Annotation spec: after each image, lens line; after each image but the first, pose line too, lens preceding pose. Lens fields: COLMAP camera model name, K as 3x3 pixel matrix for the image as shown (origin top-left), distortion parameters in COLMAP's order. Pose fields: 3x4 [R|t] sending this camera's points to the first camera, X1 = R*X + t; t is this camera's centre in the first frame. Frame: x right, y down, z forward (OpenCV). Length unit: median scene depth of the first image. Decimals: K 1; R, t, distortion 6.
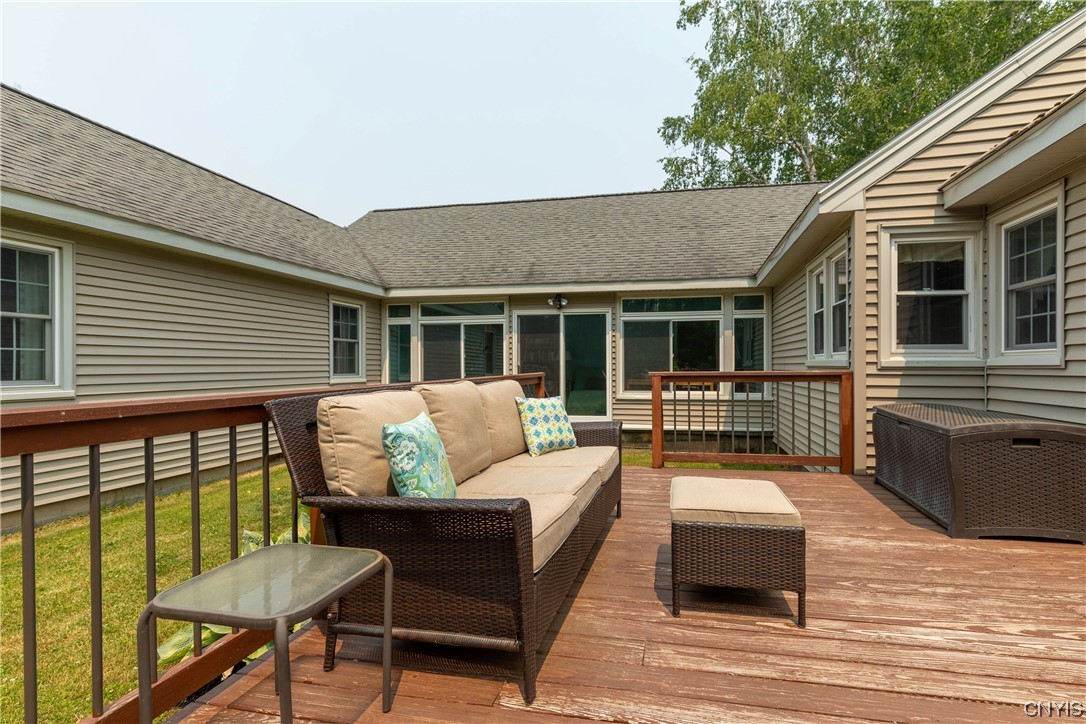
lens RADIAL K [[501.2, 0, 584.3], [0, 501.2, 362.5], [0, 0, 1]] dist [0.005020, -0.001262]
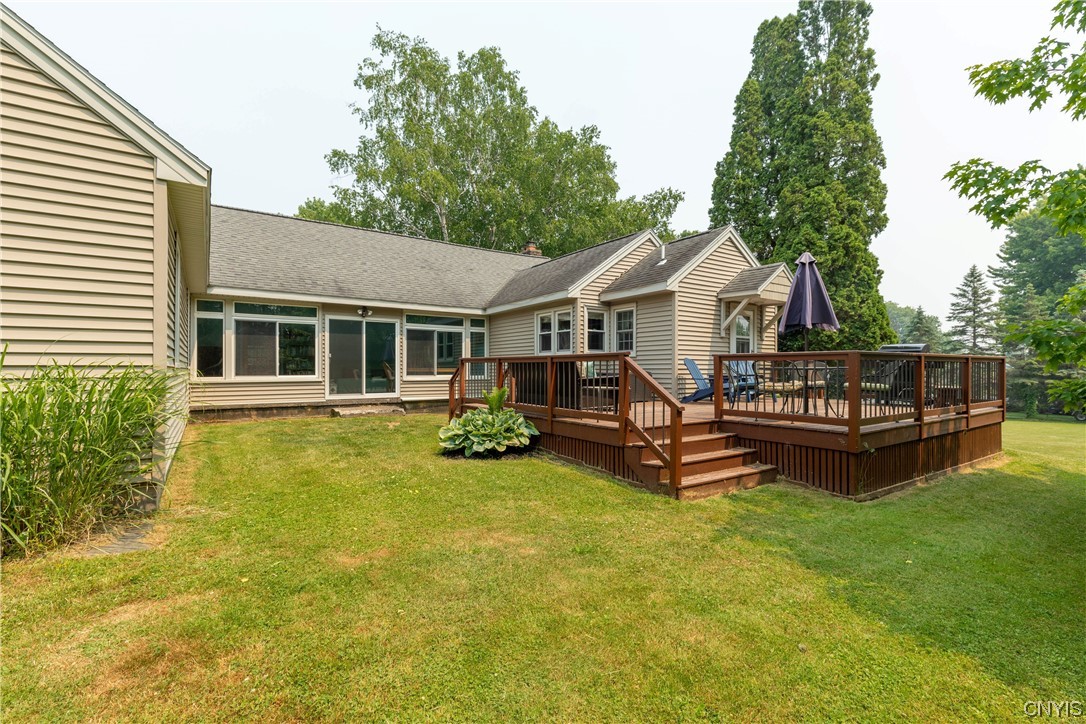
lens RADIAL K [[501.2, 0, 543.0], [0, 501.2, 370.8], [0, 0, 1]] dist [0.005020, -0.001262]
pose [[0.700308, 0.004245, 0.713828, -0.710878], [-0.007940, 0.999967, 0.001843, 0.037303], [-0.713797, -0.006958, 0.700318, -0.345773]]
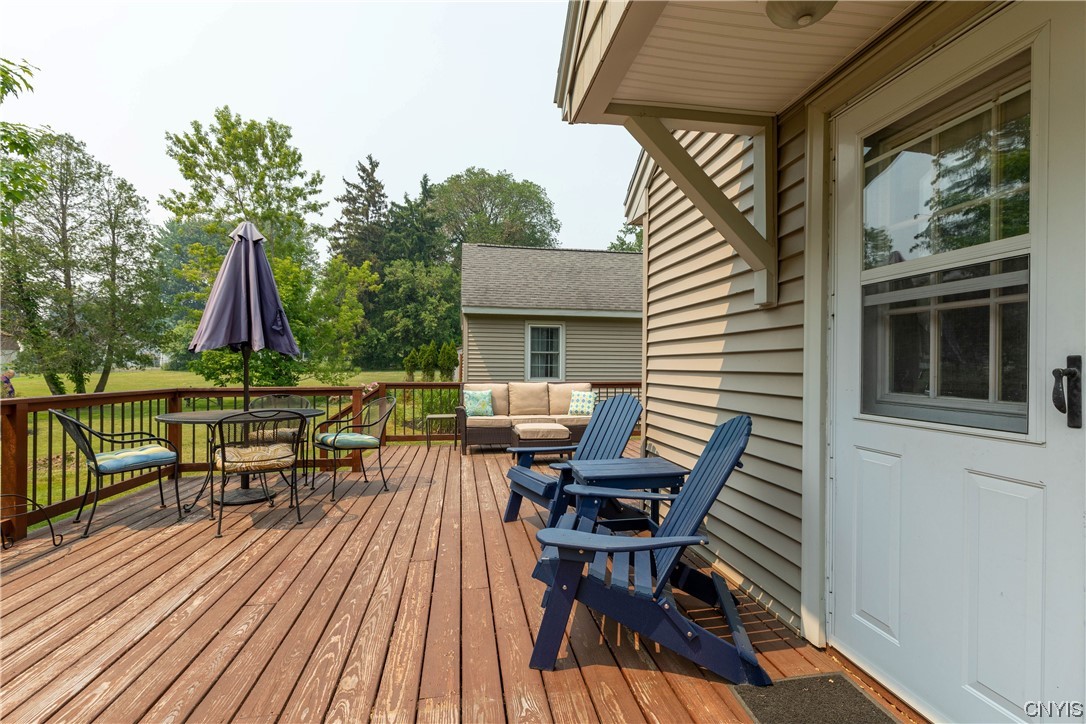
lens RADIAL K [[501.2, 0, 551.3], [0, 501.2, 365.7], [0, 0, 1]] dist [0.005020, -0.001262]
pose [[0.375650, 0.005881, -0.926743, 0.685214], [-0.001657, 0.999983, 0.005675, -0.019769], [0.926760, -0.000596, 0.375653, 0.013227]]
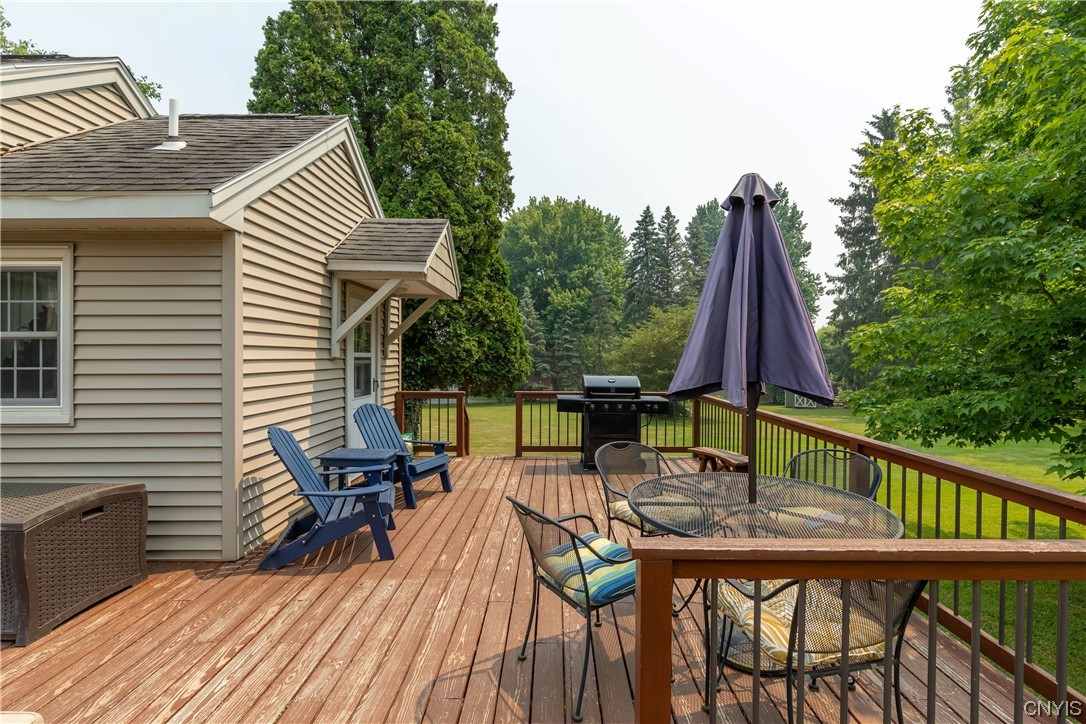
lens RADIAL K [[501.2, 0, 552.4], [0, 501.2, 355.2], [0, 0, 1]] dist [0.005020, -0.001262]
pose [[-0.190795, 0.004516, 0.981620, -0.096622], [-0.004701, 0.999974, -0.005514, -0.049523], [-0.981619, -0.005666, -0.190769, 0.082396]]
